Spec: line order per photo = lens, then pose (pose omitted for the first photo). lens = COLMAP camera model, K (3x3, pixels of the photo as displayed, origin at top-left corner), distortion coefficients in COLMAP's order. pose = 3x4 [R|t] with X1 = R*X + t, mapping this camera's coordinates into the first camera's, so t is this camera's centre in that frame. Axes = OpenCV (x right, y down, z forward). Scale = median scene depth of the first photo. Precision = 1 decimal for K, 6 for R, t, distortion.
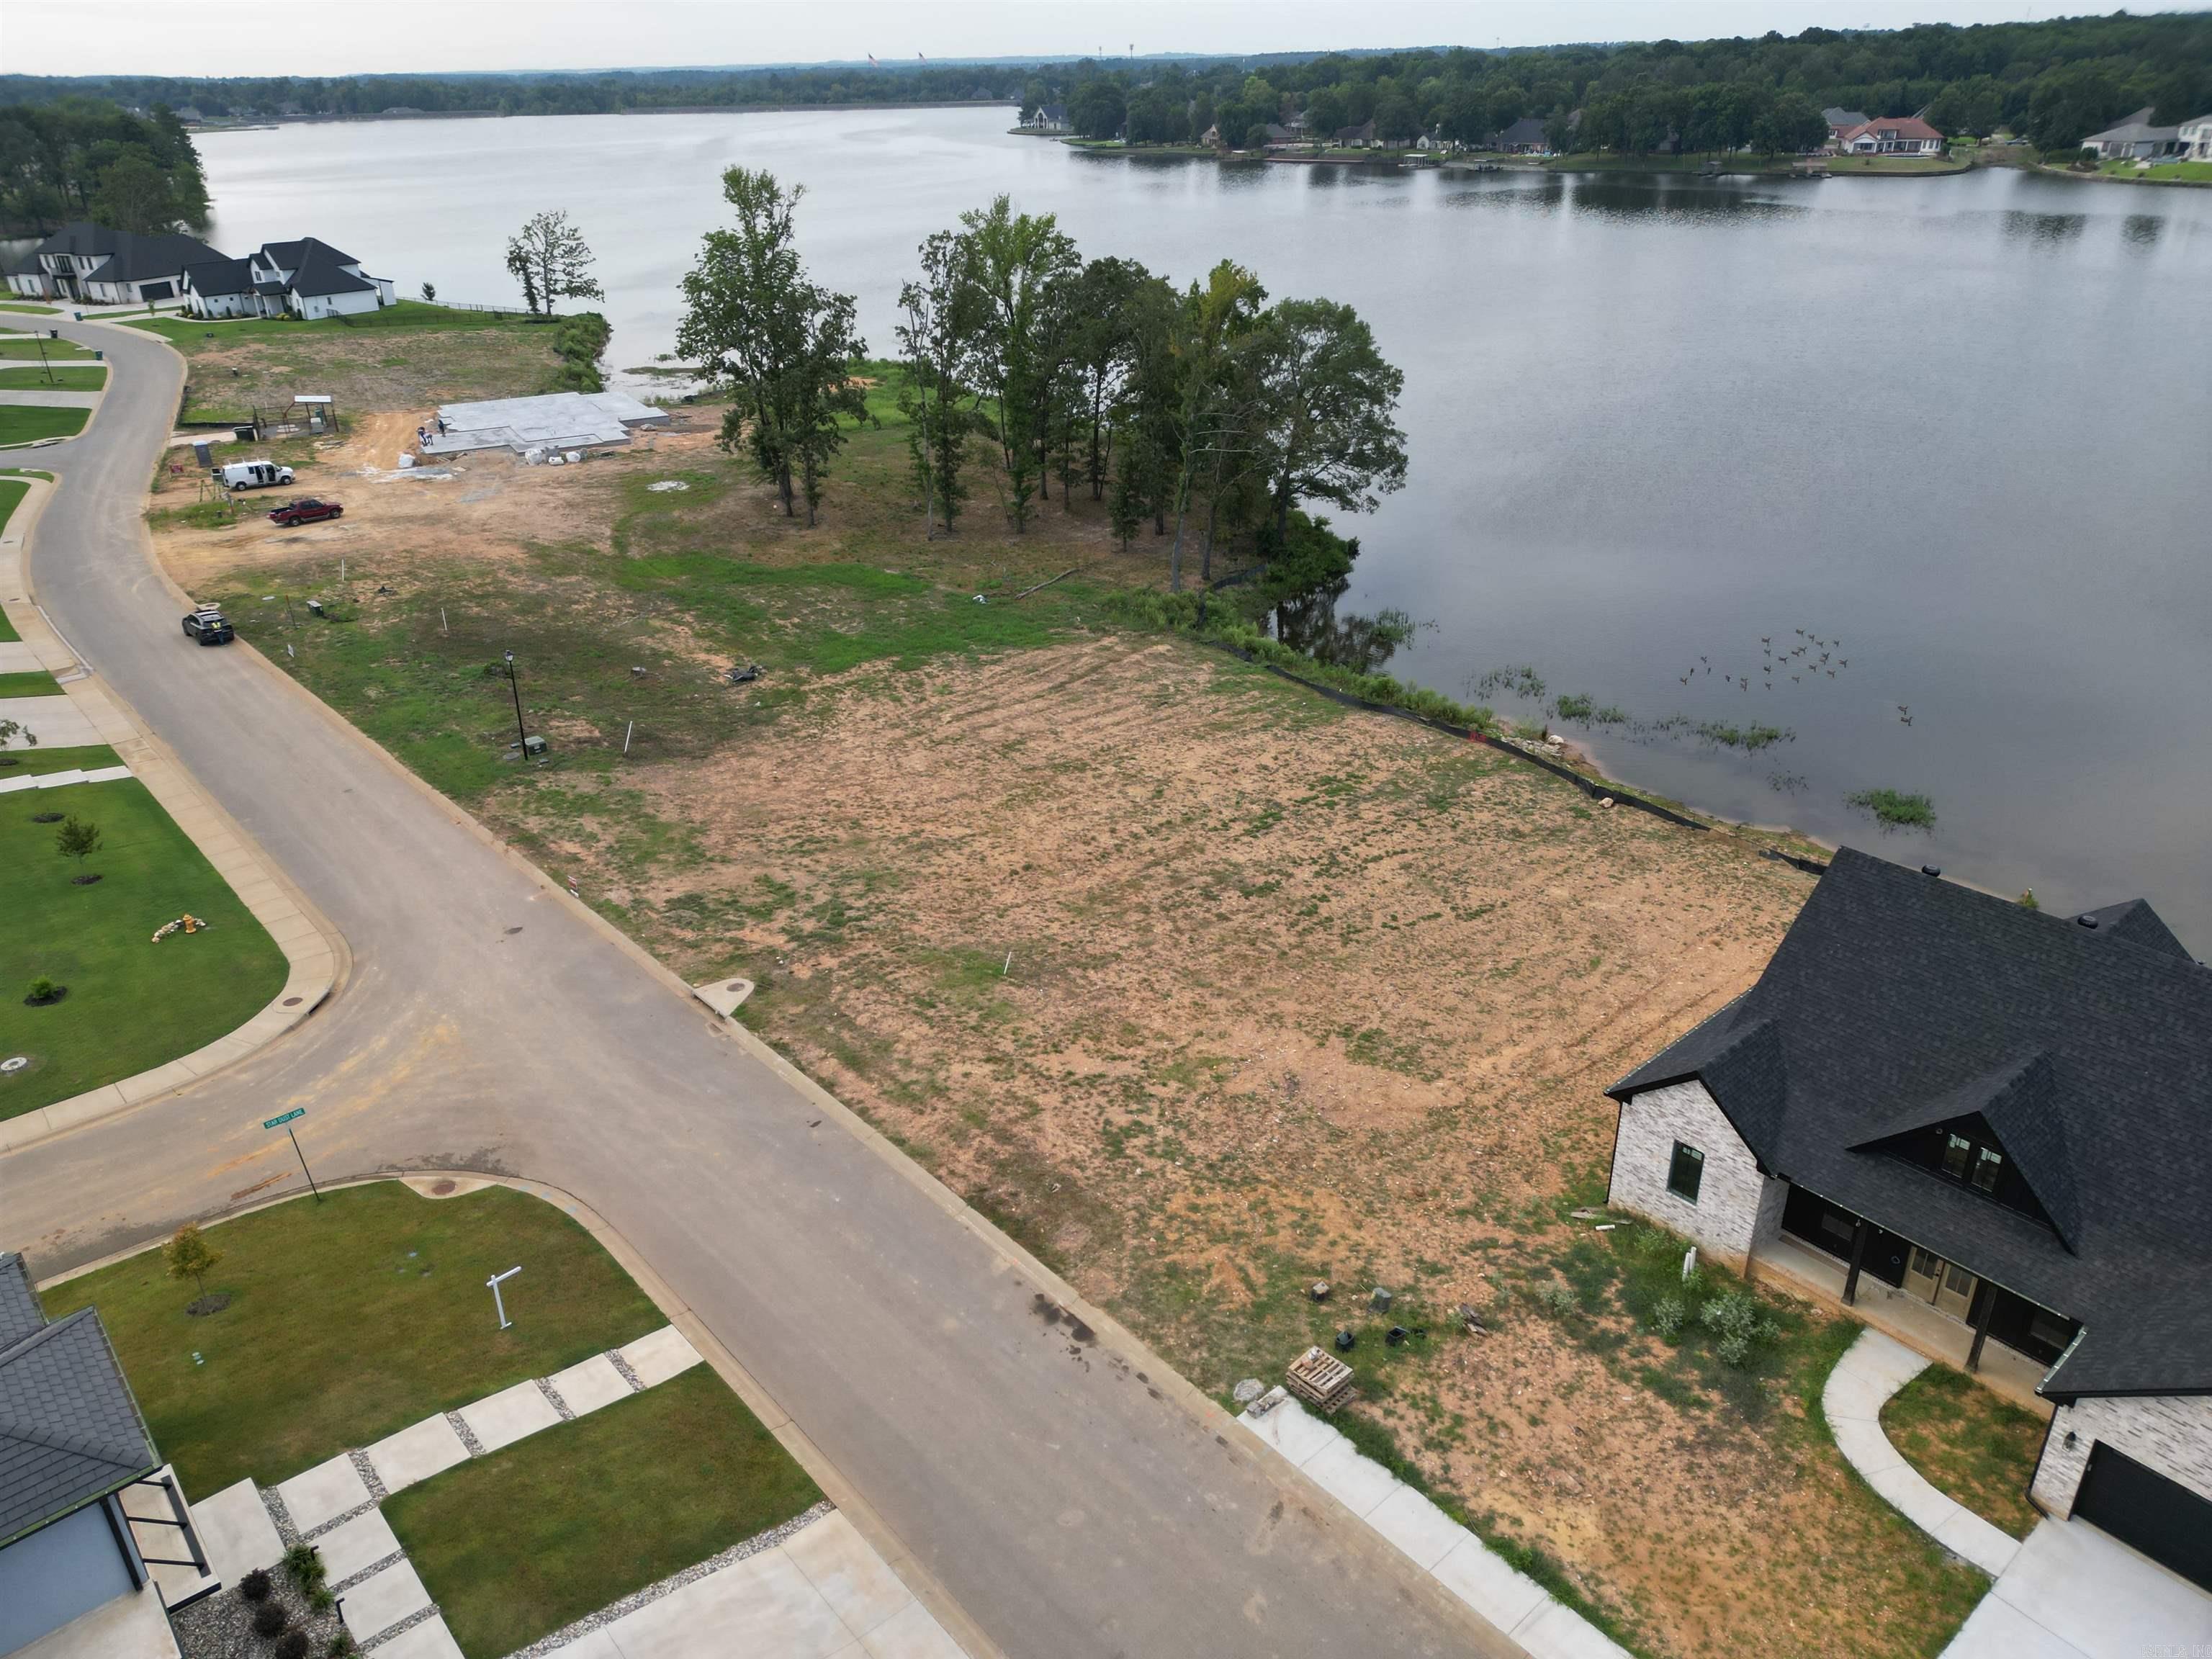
lens RADIAL K [[1547.1, 0, 1111.0], [0, 1547.1, 834.5], [0, 0, 1]] dist [0.082988, -0.093713]
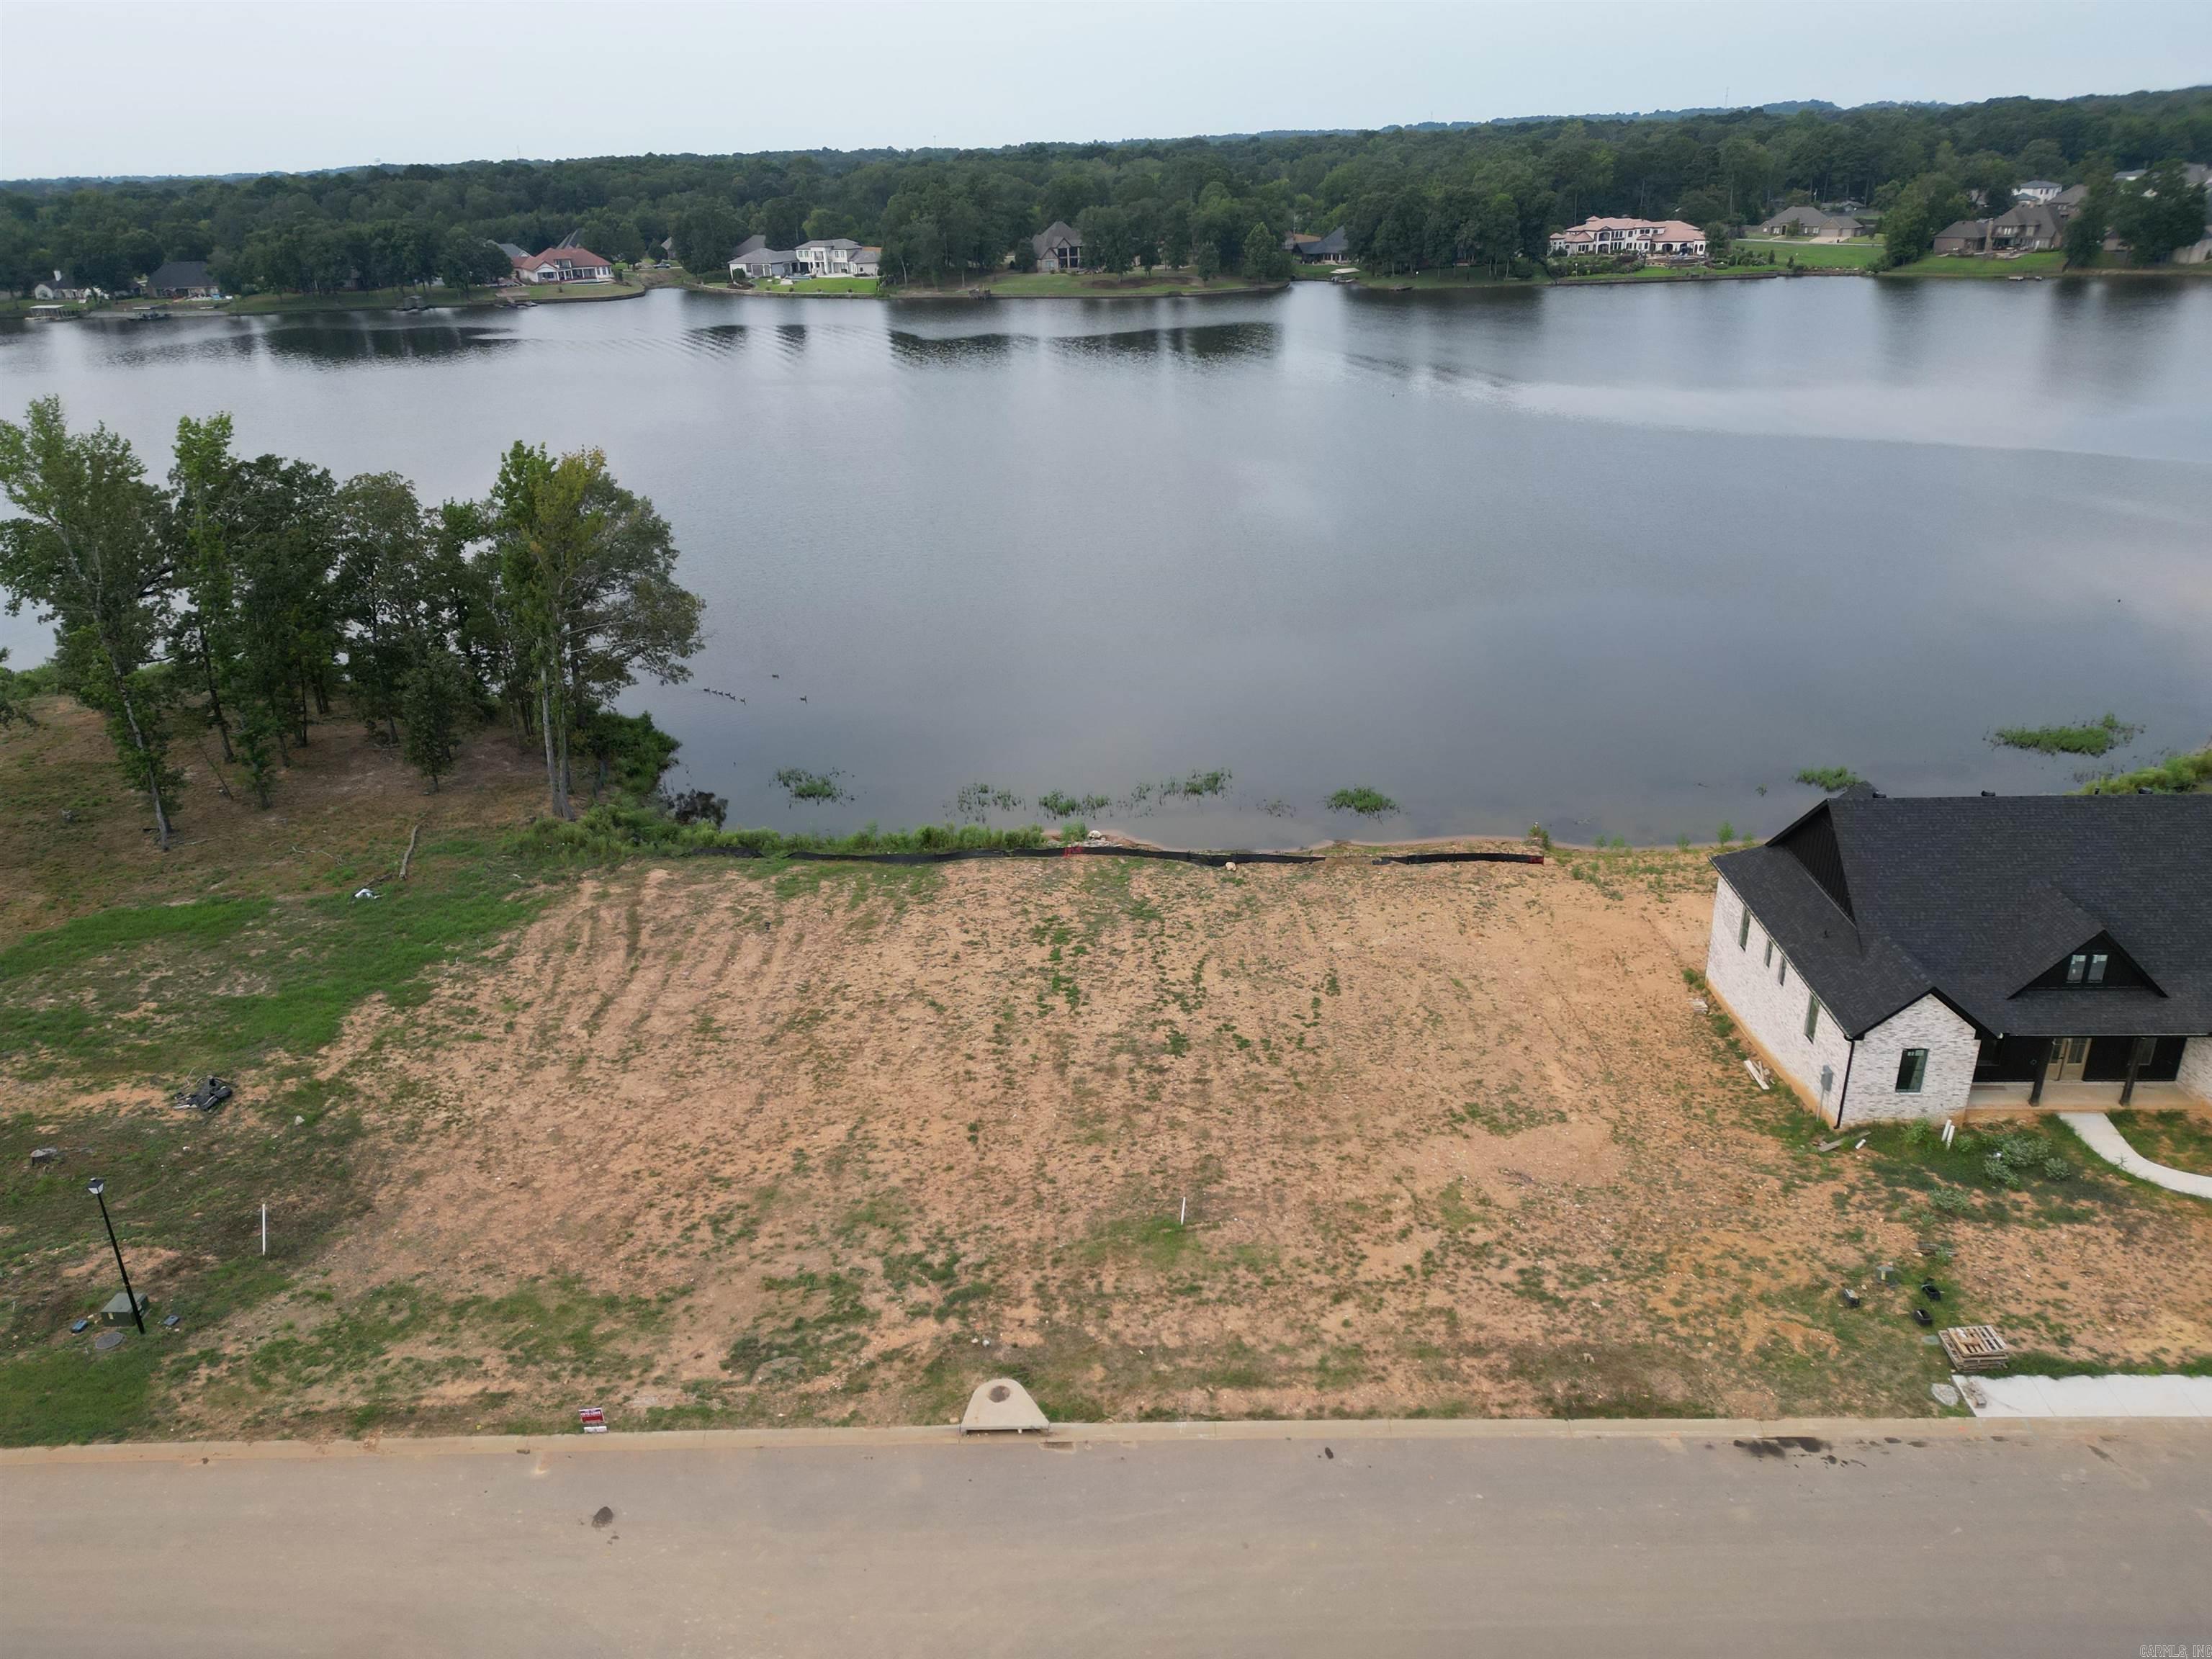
lens RADIAL K [[1547.5, 0, 1117.0], [0, 1547.5, 822.8], [0, 0, 1]] dist [0.065839, -0.068126]
pose [[0.681837, -0.289208, 0.671905, -0.537333], [0.338567, 0.938989, 0.060597, -0.165822], [-0.648437, 0.186168, 0.738154, 0.274193]]
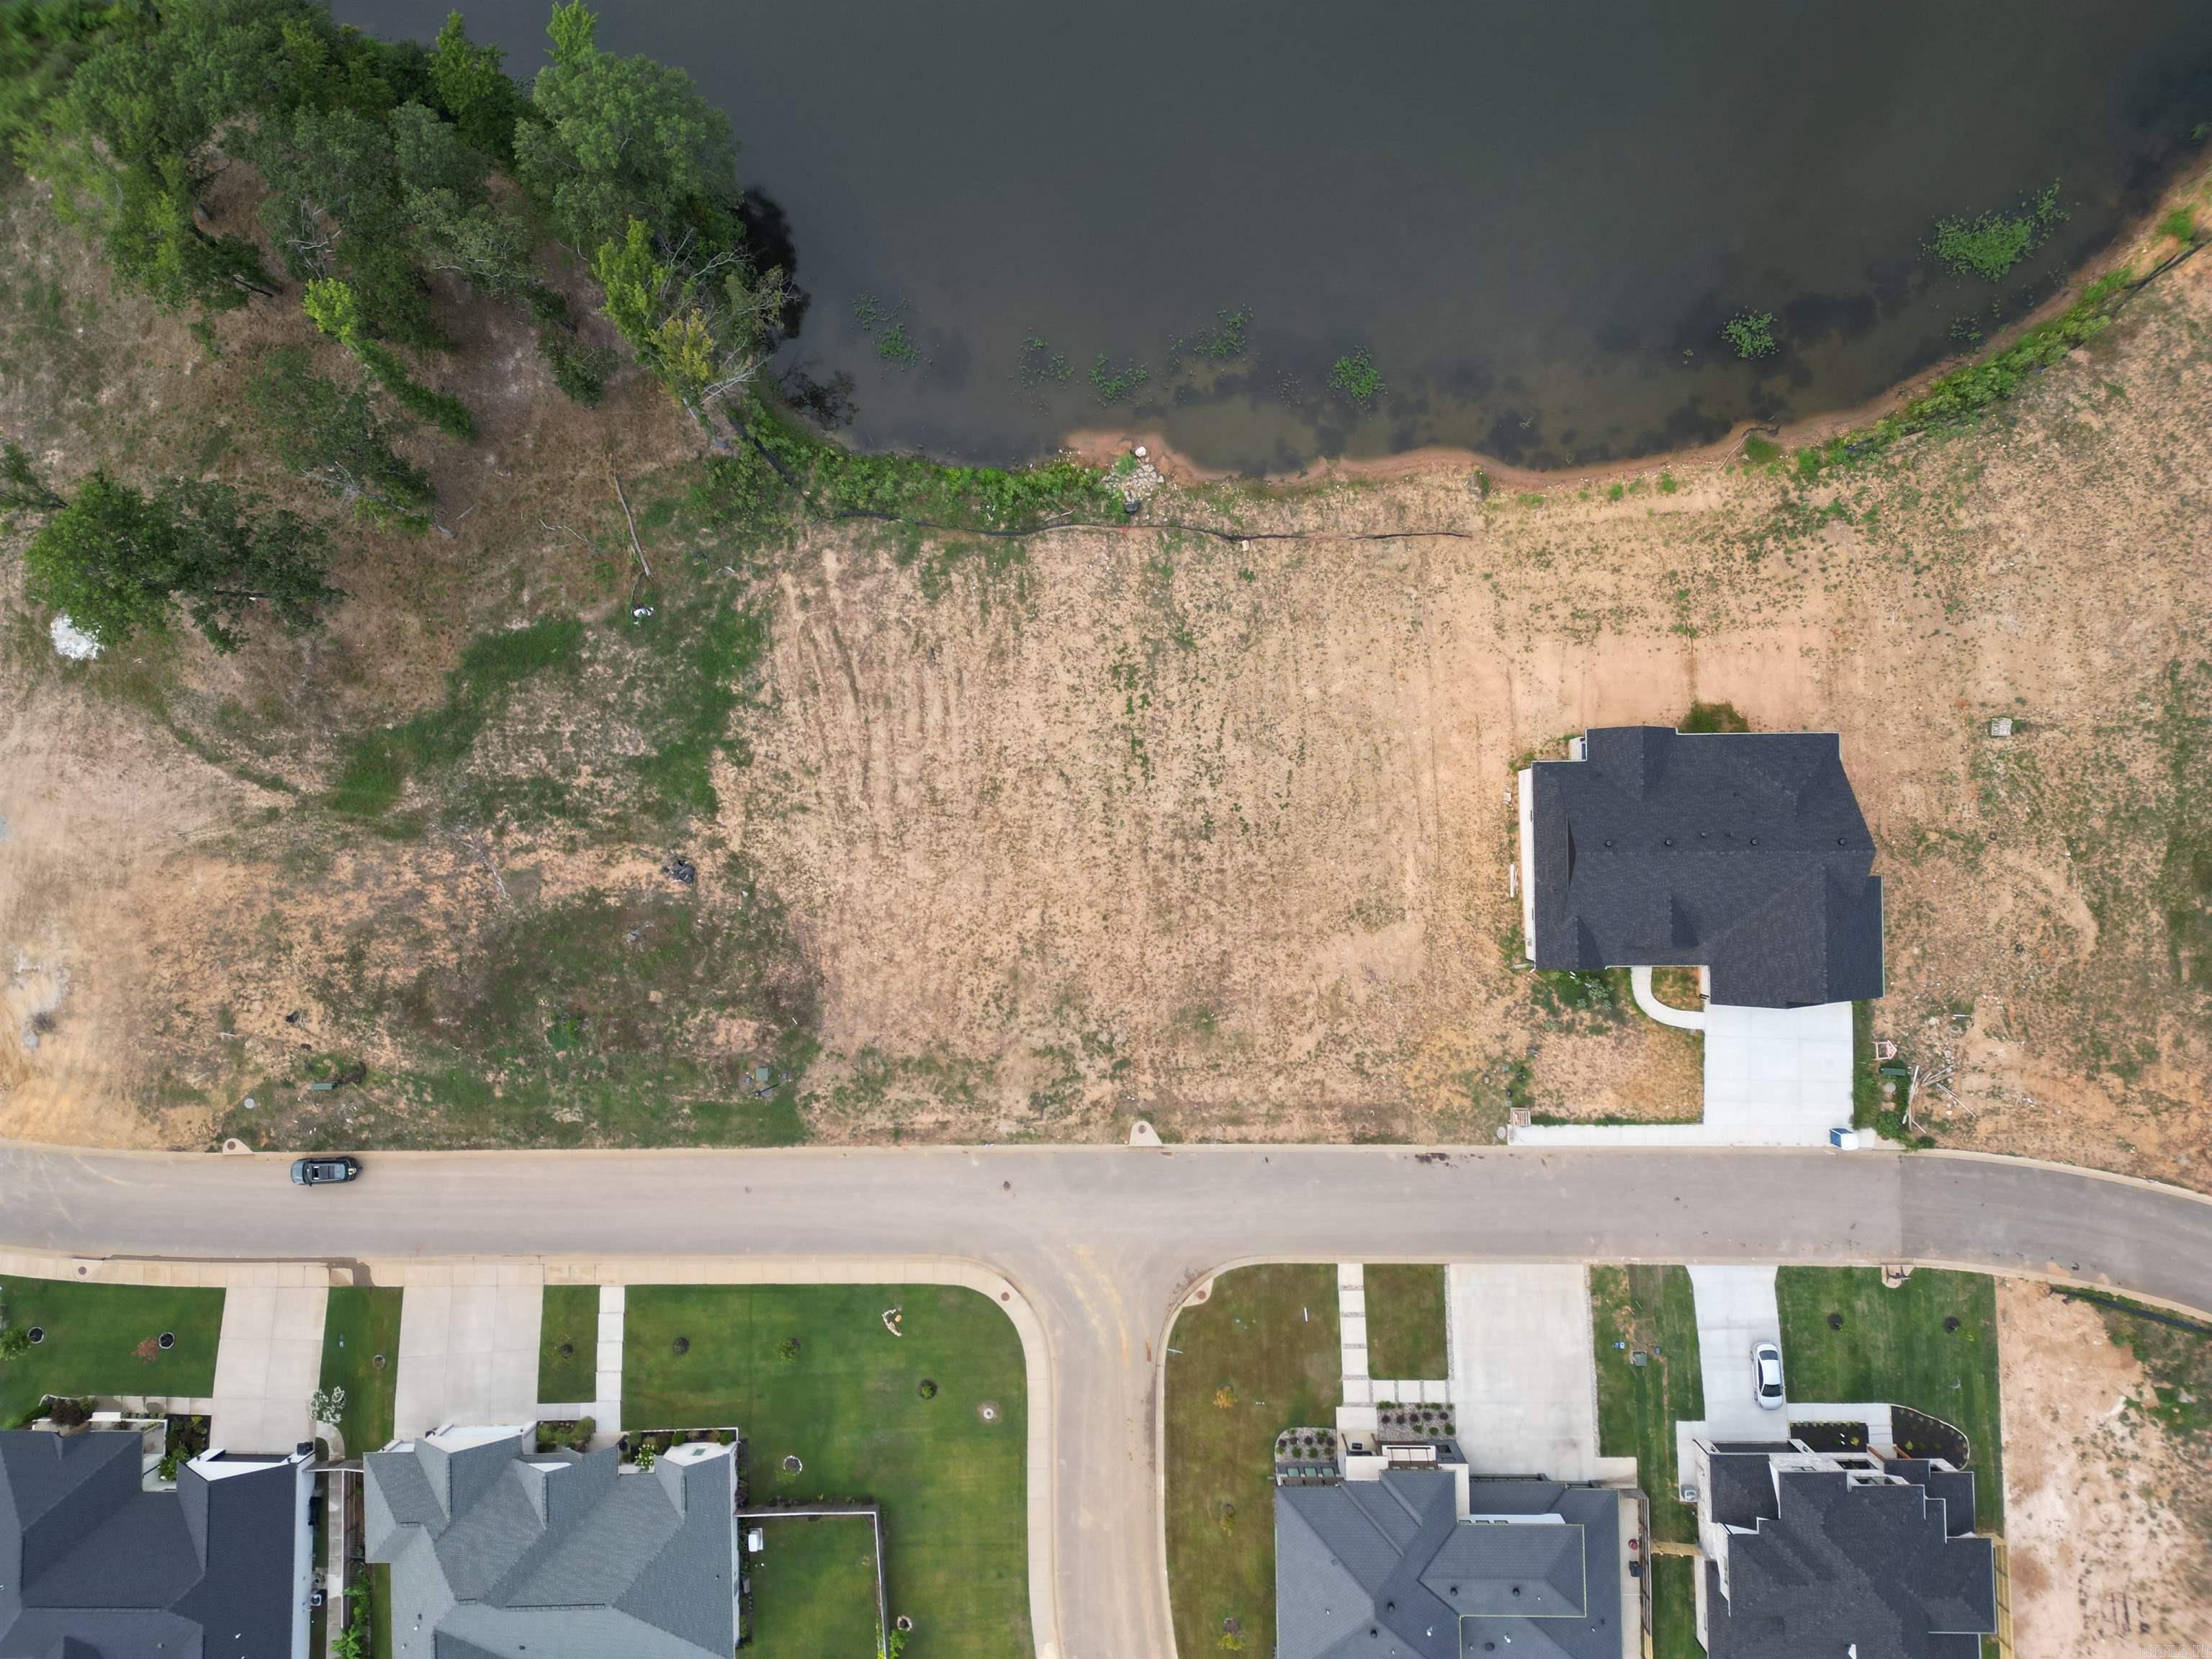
lens RADIAL K [[1540.0, 0, 1114.0], [0, 1540.0, 825.7], [0, 0, 1]] dist [0.087453, -0.093583]
pose [[0.652027, -0.758046, 0.015101, 0.003643], [0.351095, 0.319525, 0.880134, -1.508474], [-0.672007, -0.568569, 0.474485, 0.246062]]
